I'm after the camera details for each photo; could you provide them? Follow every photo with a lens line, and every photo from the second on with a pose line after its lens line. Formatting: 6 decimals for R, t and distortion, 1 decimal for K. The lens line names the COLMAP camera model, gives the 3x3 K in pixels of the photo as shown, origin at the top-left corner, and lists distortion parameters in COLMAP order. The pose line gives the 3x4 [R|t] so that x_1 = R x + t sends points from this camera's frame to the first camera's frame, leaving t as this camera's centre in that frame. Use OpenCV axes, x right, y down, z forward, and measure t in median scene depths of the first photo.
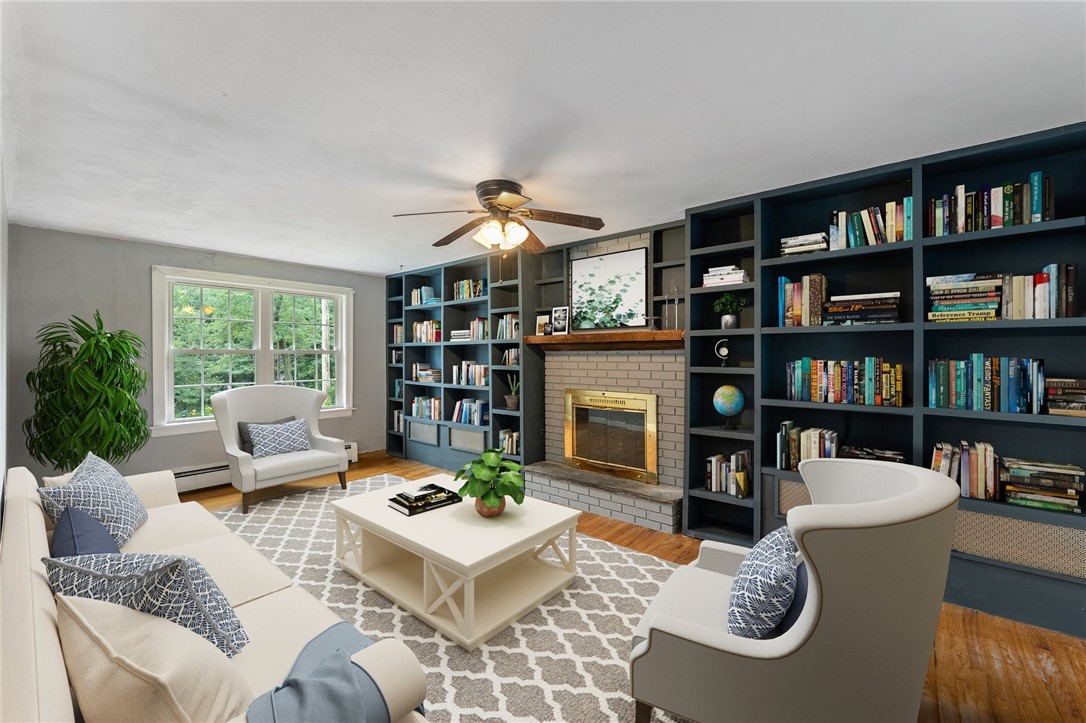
lens RADIAL K [[442.9, 0, 546.3], [0, 442.9, 354.3], [0, 0, 1]] dist [0.003111, -0.000207]
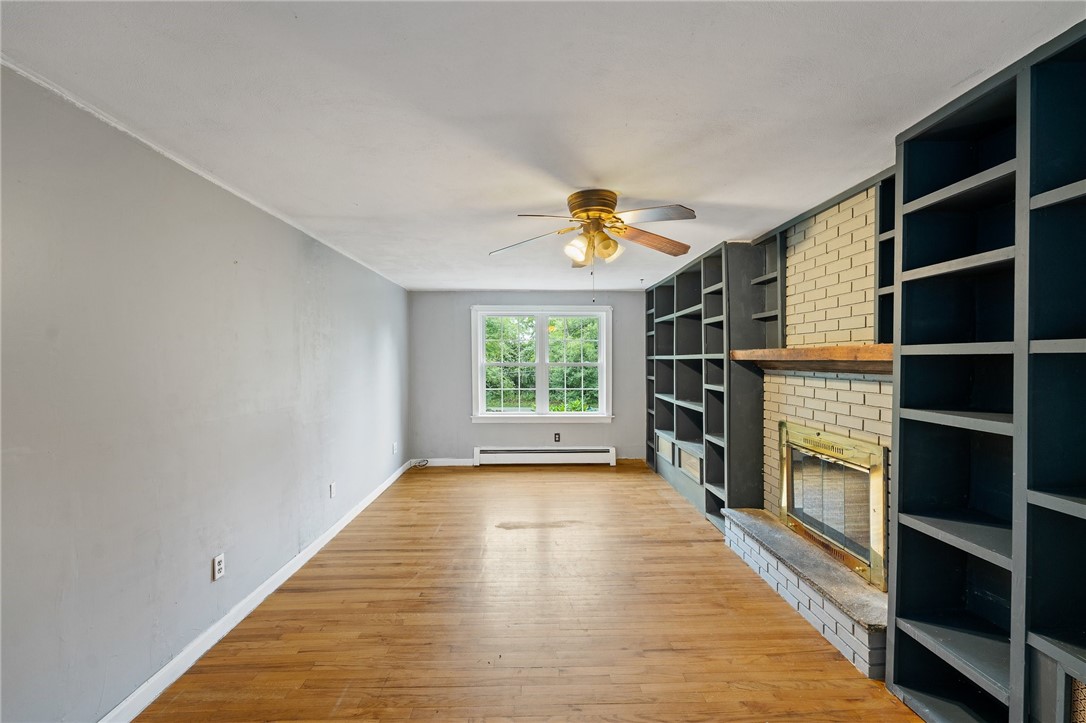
lens RADIAL K [[442.9, 0, 546.4], [0, 442.9, 367.0], [0, 0, 1]] dist [0.003111, -0.000207]
pose [[0.674613, 0.017793, -0.737957, 0.366018], [-0.003336, 0.999773, 0.021057, -0.030099], [0.738164, -0.011744, 0.674519, 0.221871]]
